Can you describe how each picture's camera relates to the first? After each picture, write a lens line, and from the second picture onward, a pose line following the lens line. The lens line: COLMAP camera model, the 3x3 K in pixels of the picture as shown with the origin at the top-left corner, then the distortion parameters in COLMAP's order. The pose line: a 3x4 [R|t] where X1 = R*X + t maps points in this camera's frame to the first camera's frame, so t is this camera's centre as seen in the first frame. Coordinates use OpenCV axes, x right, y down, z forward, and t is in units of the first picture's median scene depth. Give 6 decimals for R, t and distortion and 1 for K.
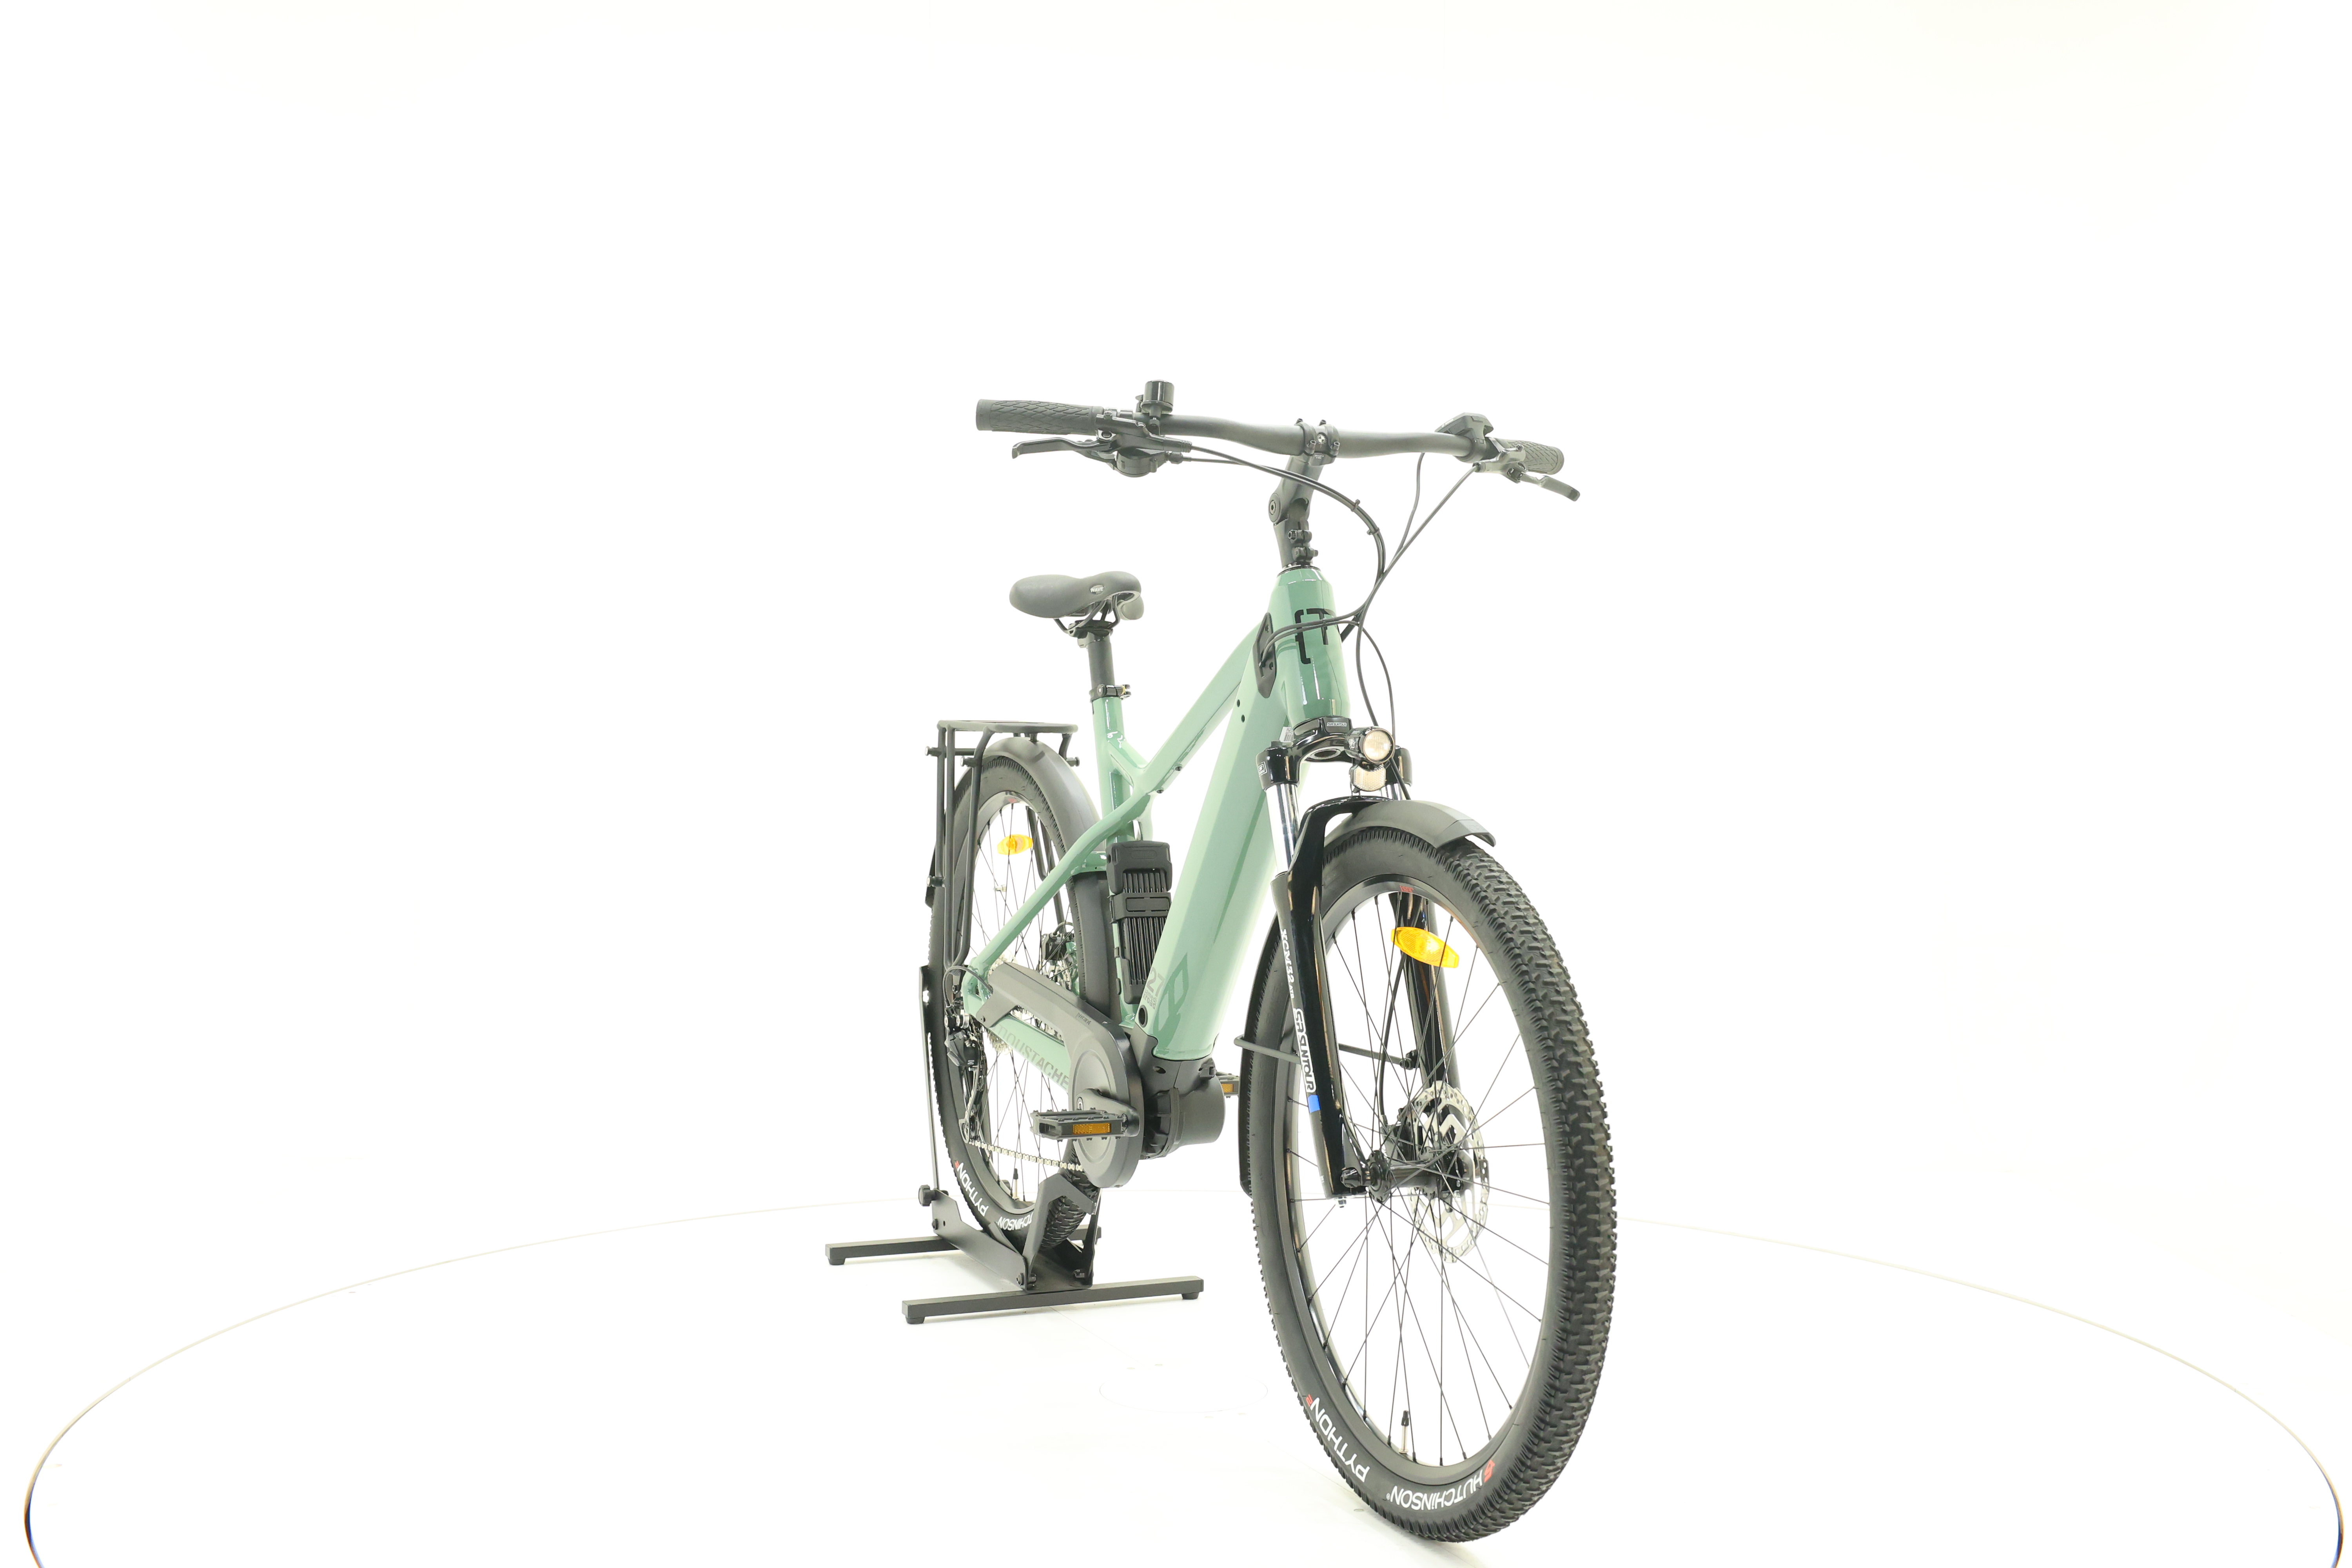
lens RADIAL K [[2495.6, 0, 1176.9], [0, 2495.6, 784.5], [0, 0, 1]] dist [-0.008849, 0.000000]
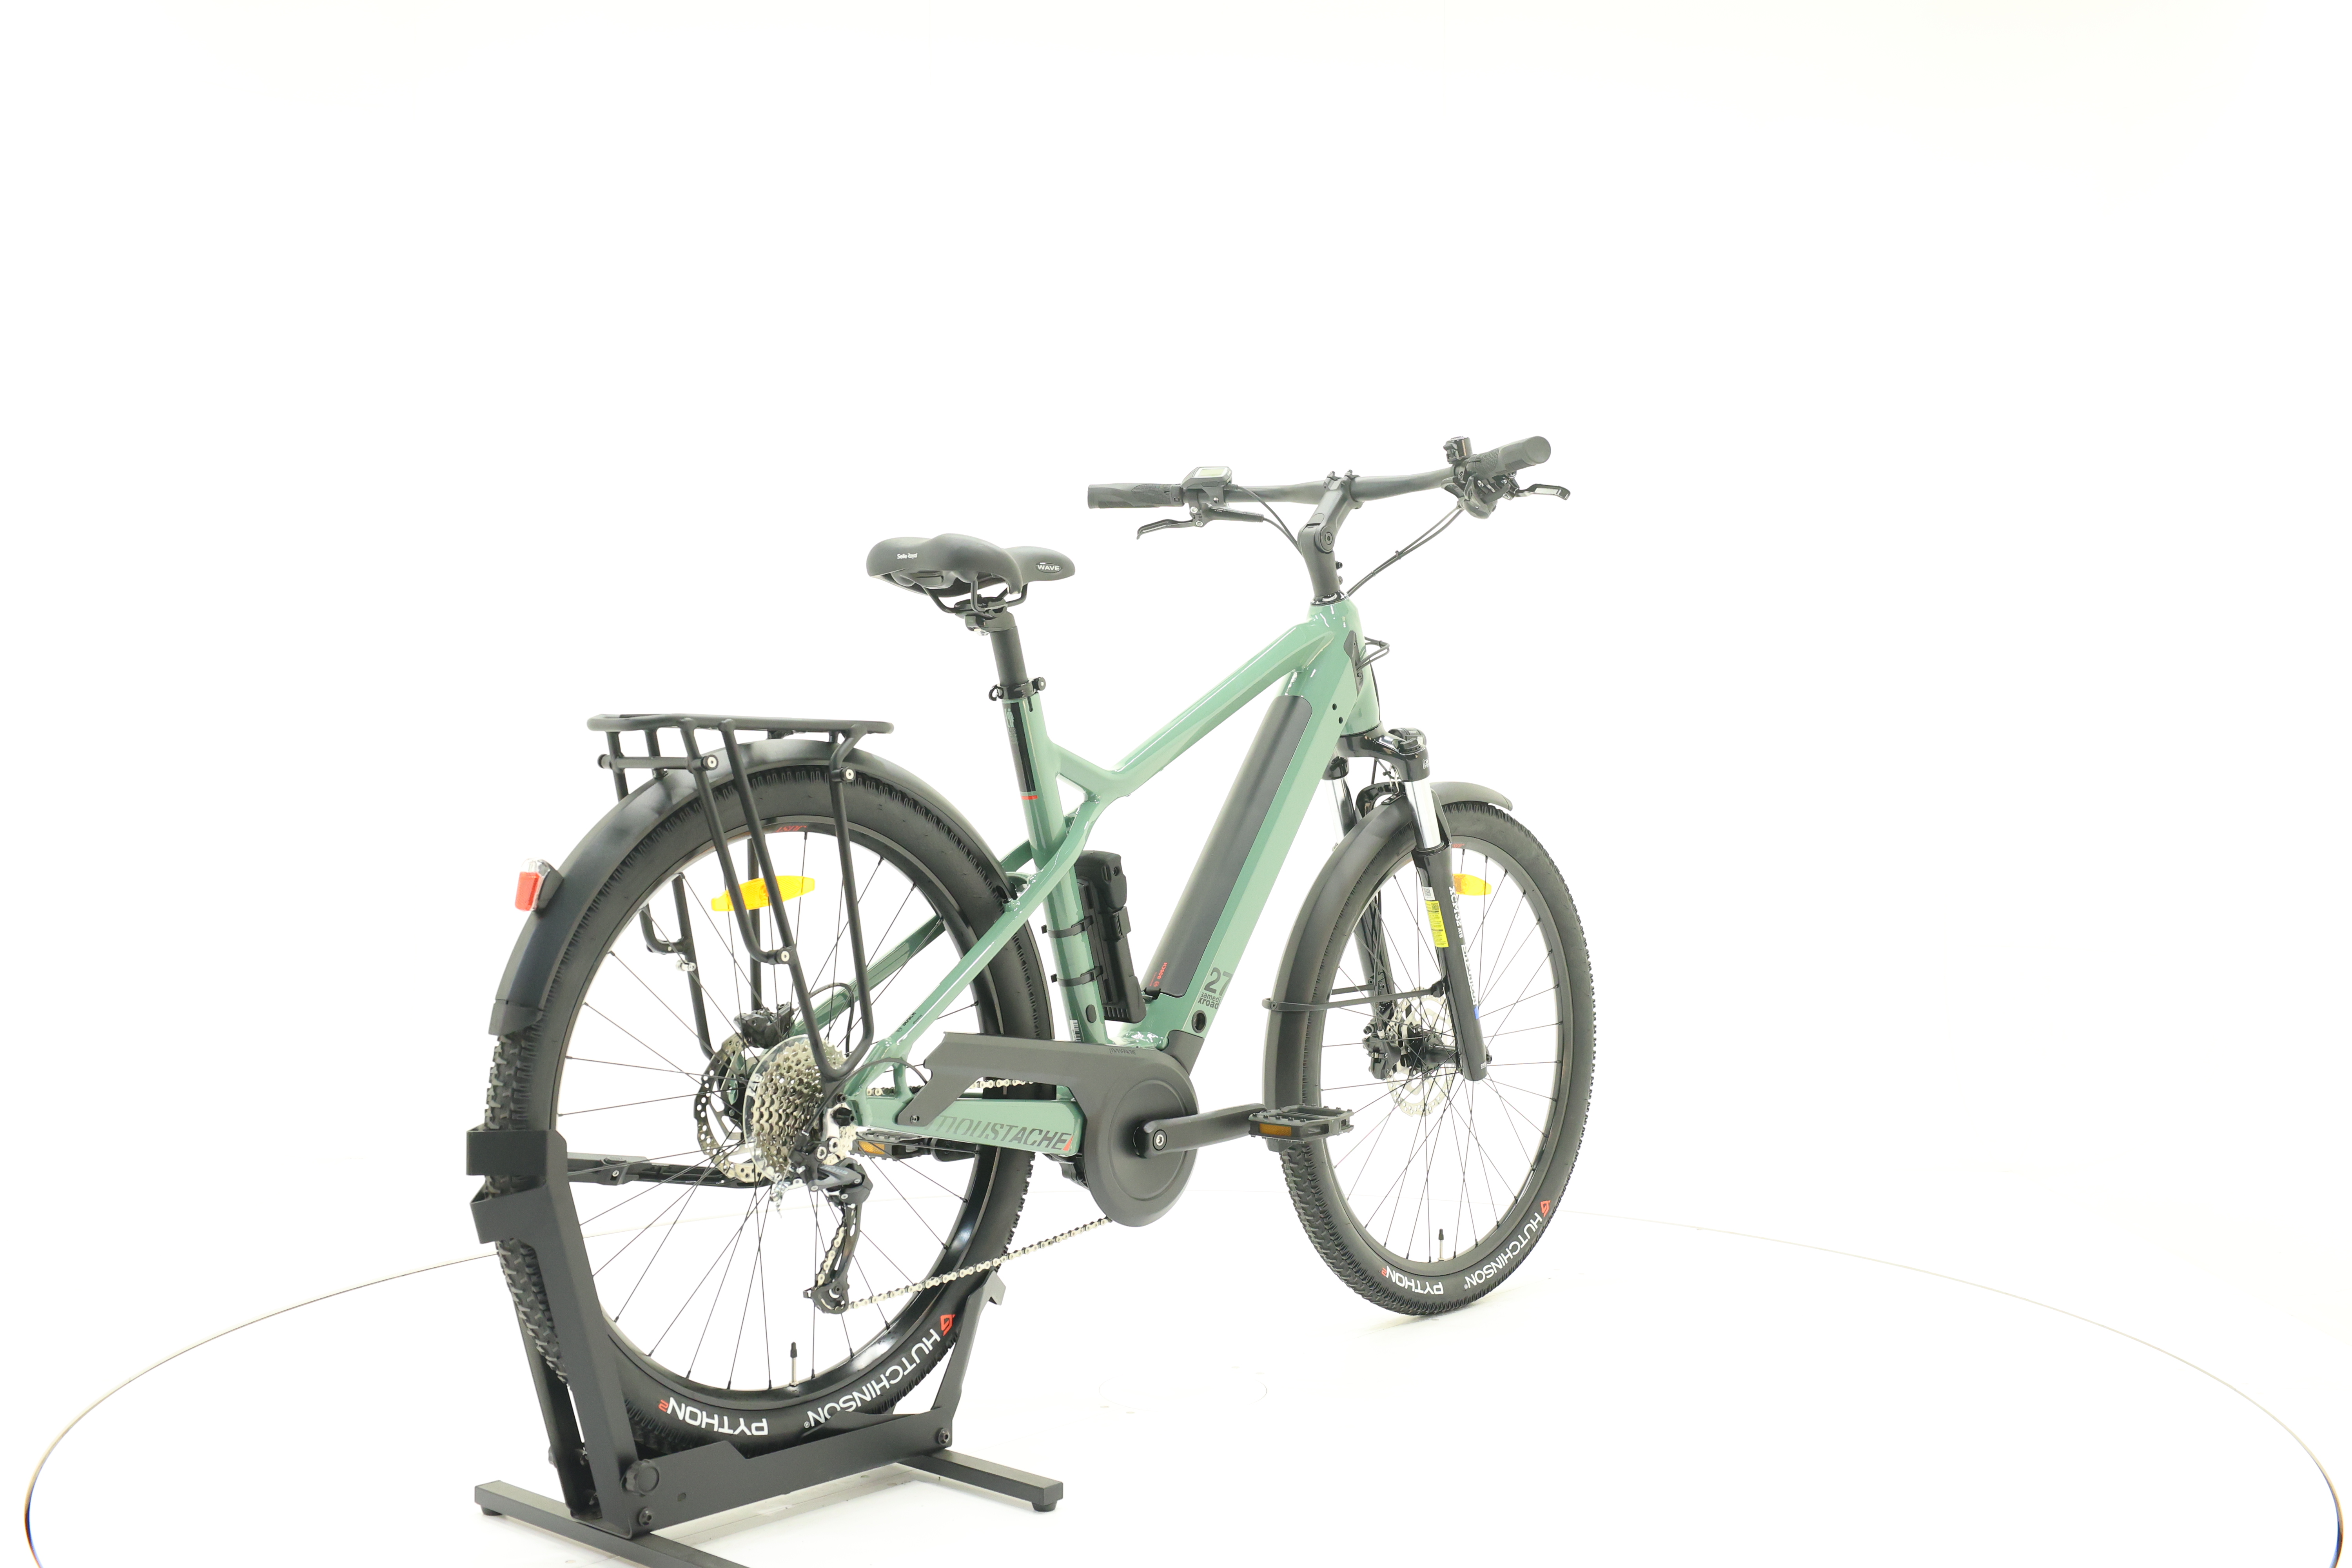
lens RADIAL K [[2495.6, 0, 1175.0], [0, 2495.6, 789.3], [0, 0, 1]] dist [-0.008849, 0.000000]
pose [[-0.434984, -0.025266, 0.900084, -0.979674], [0.014779, 0.999271, 0.035193, -0.036298], [-0.900317, 0.028611, -0.434293, 1.575933]]
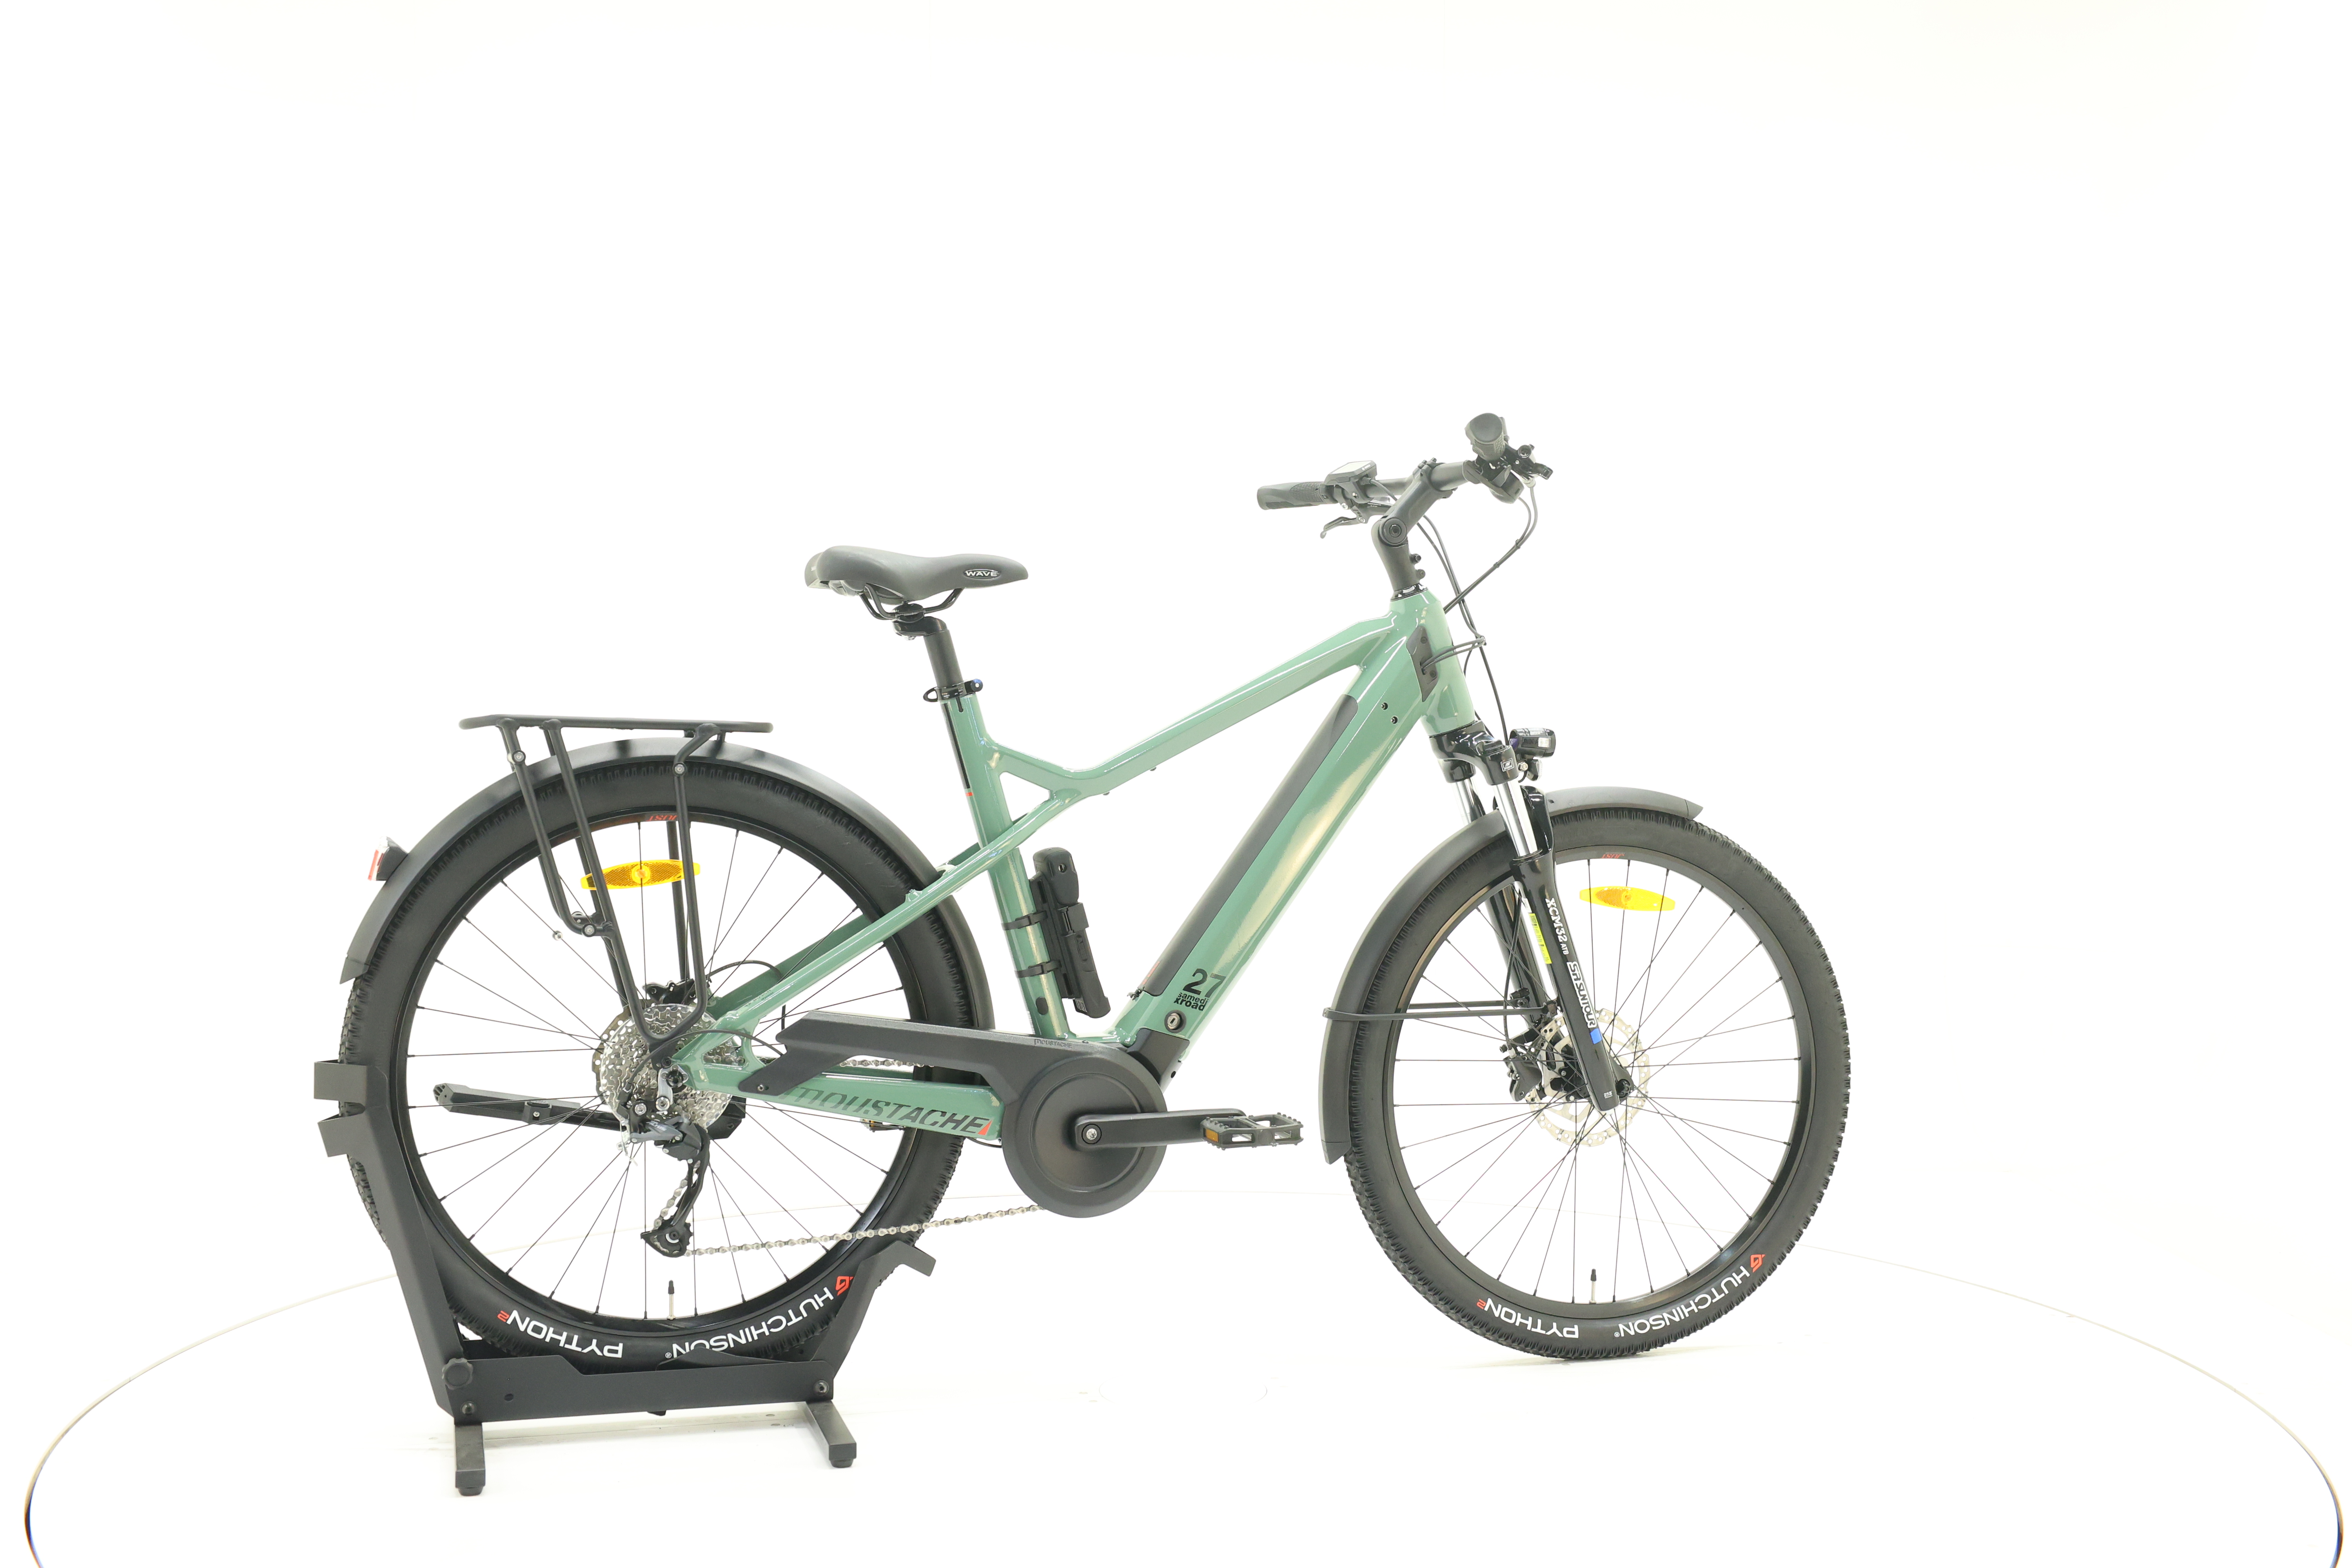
lens RADIAL K [[2495.6, 0, 1170.1], [0, 2495.6, 779.1], [0, 0, 1]] dist [-0.008849, 0.000000]
pose [[0.111030, -0.022263, 0.993568, -1.085843], [0.018003, 0.999630, 0.020387, -0.024644], [-0.993654, 0.015624, 0.111390, 0.980876]]
